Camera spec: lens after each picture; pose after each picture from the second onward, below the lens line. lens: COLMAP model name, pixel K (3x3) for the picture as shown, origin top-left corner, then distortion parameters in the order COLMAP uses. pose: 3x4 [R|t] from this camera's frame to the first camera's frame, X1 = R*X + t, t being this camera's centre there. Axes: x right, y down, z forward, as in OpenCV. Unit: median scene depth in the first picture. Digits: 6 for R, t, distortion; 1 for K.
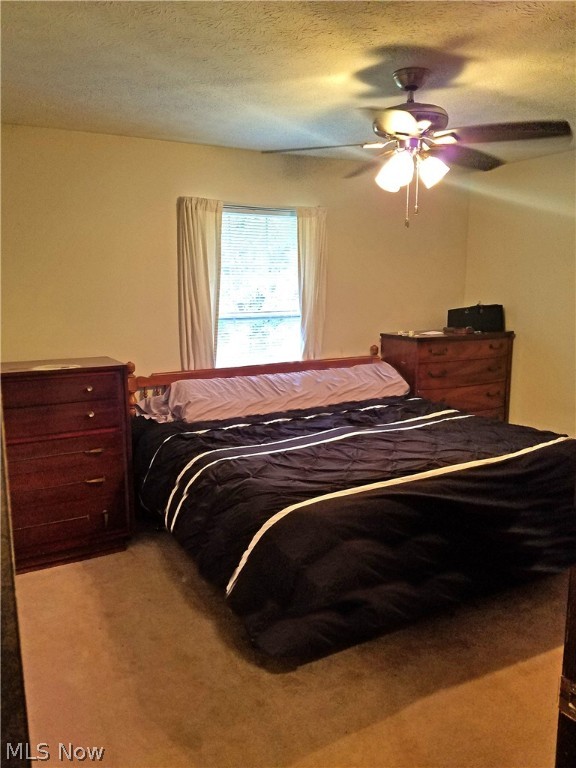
lens RADIAL K [[607.2, 0, 288.0], [0, 607.2, 384.0], [0, 0, 1]] dist [0.046737, -0.004125]
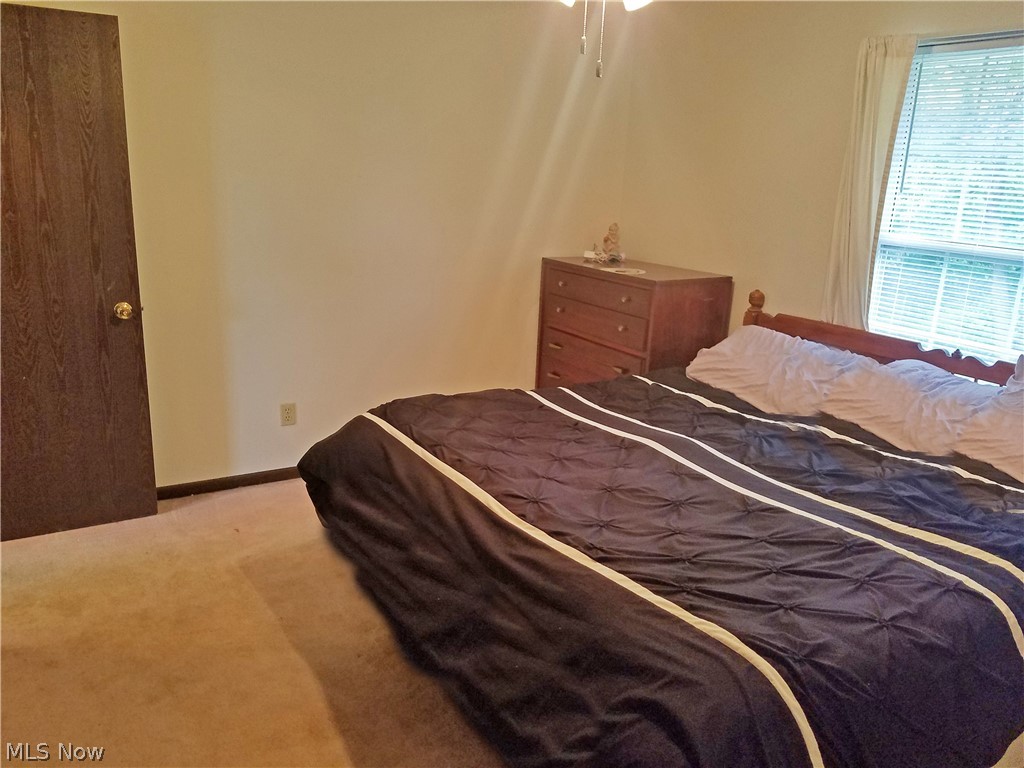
lens RADIAL K [[809.6, 0, 512.0], [0, 809.6, 384.0], [0, 0, 1]] dist [0.046737, -0.004125]
pose [[0.028029, 0.268352, -0.962913, 0.889001], [-0.199456, 0.945422, 0.257672, -0.153679], [0.979506, 0.184837, 0.080023, 0.818979]]
